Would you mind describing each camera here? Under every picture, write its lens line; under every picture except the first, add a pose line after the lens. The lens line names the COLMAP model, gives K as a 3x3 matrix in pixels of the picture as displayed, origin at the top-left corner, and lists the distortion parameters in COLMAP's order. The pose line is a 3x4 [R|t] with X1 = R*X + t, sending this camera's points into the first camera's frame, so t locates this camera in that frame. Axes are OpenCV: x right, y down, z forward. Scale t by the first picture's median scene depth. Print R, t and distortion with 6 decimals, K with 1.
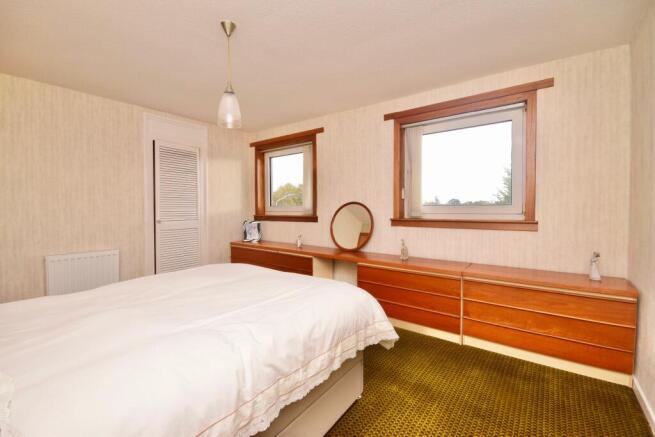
lens RADIAL K [[289.2, 0, 327.1], [0, 289.2, 216.6], [0, 0, 1]] dist [0.010504, -0.015057]
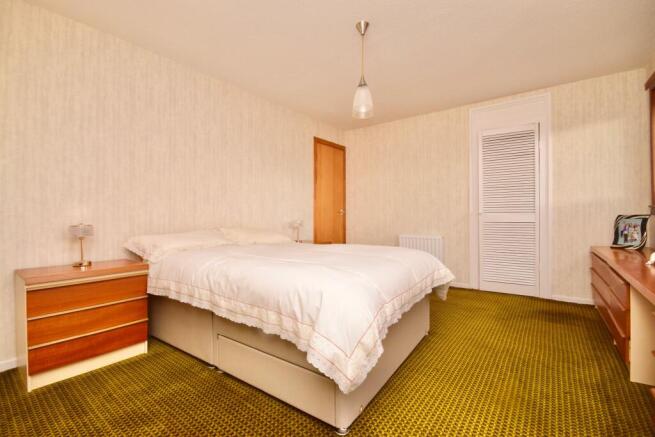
lens RADIAL K [[289.2, 0, 327.1], [0, 289.2, 216.6], [0, 0, 1]] dist [0.010504, -0.015057]
pose [[0.002427, 0.007431, -0.999969, 0.378456], [-0.021956, 0.999732, 0.007376, 0.032124], [0.999756, 0.021937, 0.002589, 0.428699]]
